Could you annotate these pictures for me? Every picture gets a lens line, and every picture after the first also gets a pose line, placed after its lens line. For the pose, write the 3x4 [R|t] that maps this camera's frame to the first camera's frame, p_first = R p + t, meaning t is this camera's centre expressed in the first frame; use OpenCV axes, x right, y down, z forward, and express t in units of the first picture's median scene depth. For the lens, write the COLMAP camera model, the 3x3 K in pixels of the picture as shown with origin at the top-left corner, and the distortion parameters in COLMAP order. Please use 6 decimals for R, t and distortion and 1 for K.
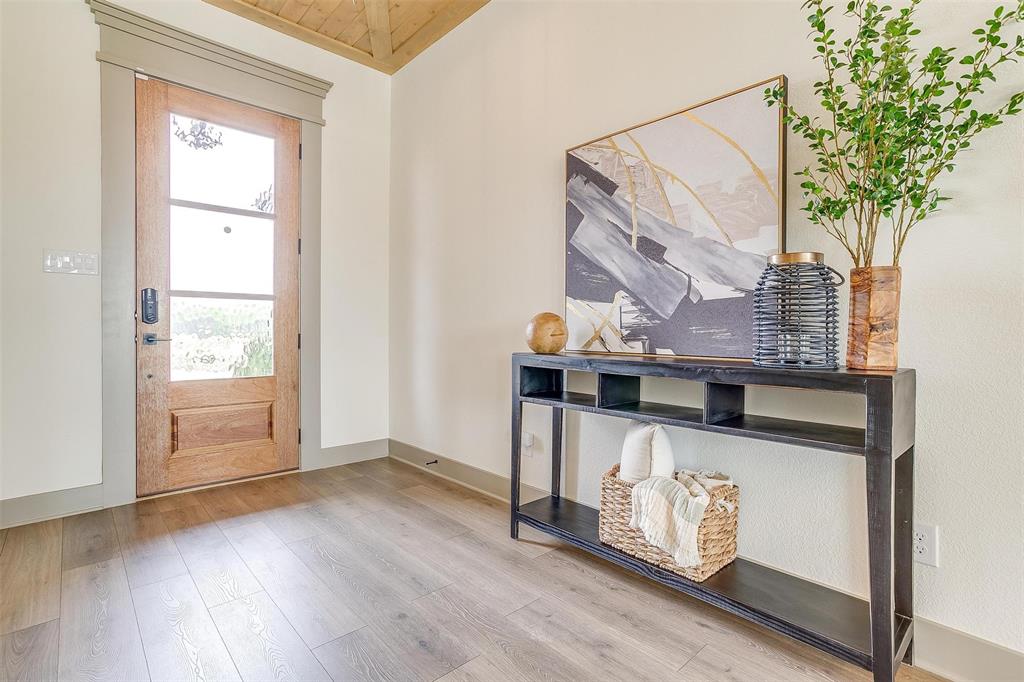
lens RADIAL K [[494.8, 0, 503.7], [0, 494.8, 333.9], [0, 0, 1]] dist [-0.035918, 0.025619]
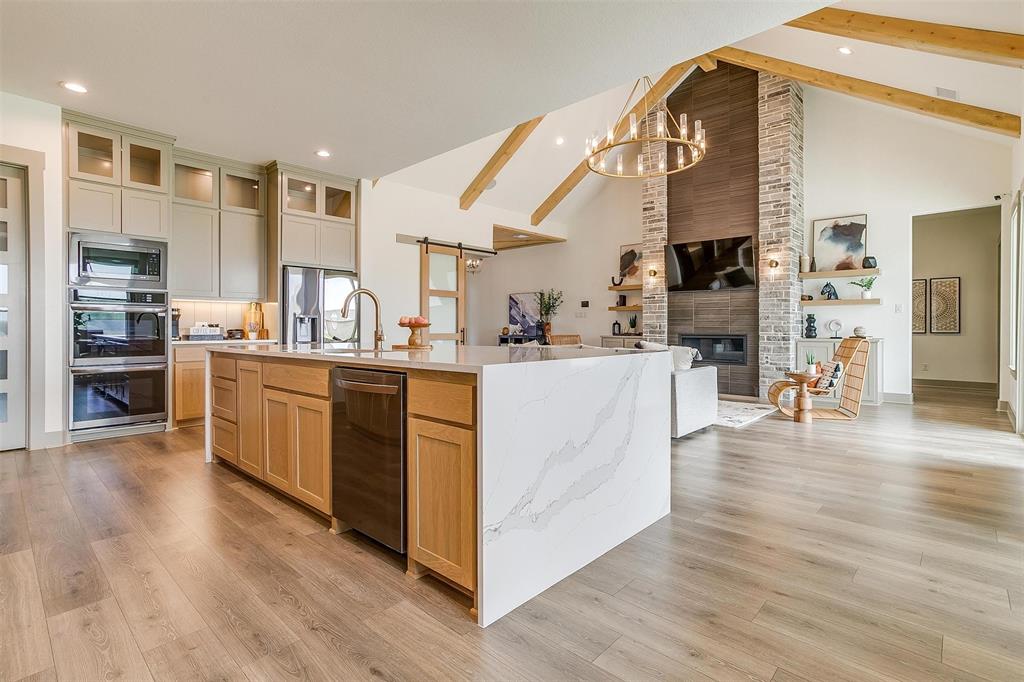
lens RADIAL K [[494.8, 0, 504.5], [0, 494.8, 327.4], [0, 0, 1]] dist [-0.035918, 0.025619]
pose [[0.997190, -0.000678, 0.074916, -0.252082], [0.001341, 0.999960, -0.008789, 0.003702], [-0.074907, 0.008865, 0.997151, -3.405349]]
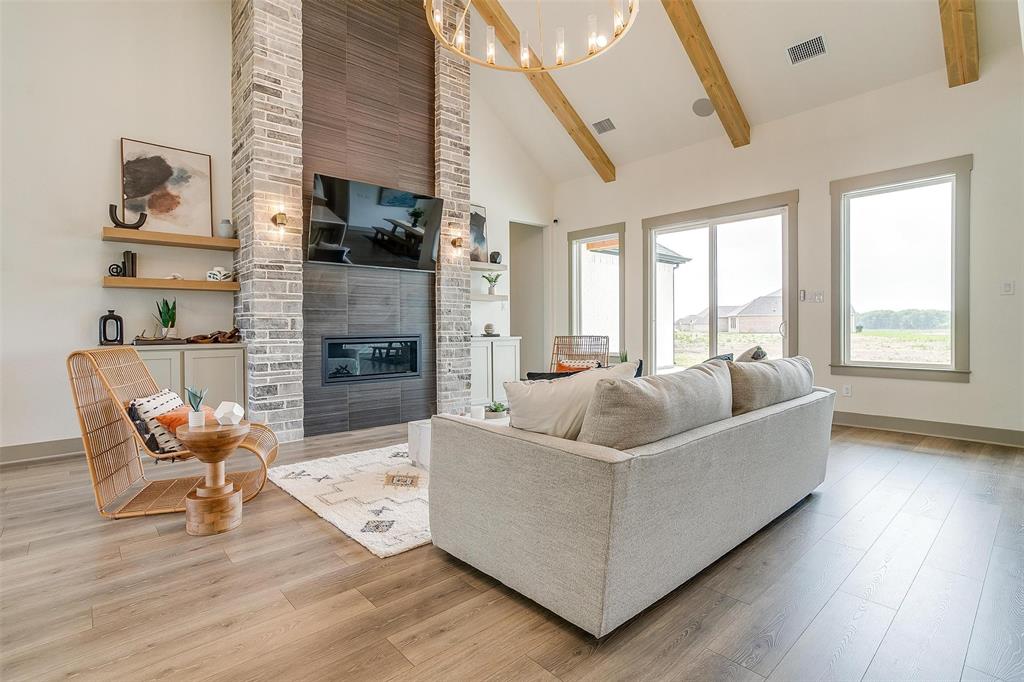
lens RADIAL K [[494.8, 0, 520.9], [0, 494.8, 328.9], [0, 0, 1]] dist [-0.035918, 0.025619]
pose [[-0.003753, -0.010026, 0.999943, -0.674500], [0.013372, 0.999860, 0.010076, -0.016141], [-0.999904, 0.013409, -0.003619, -1.193646]]
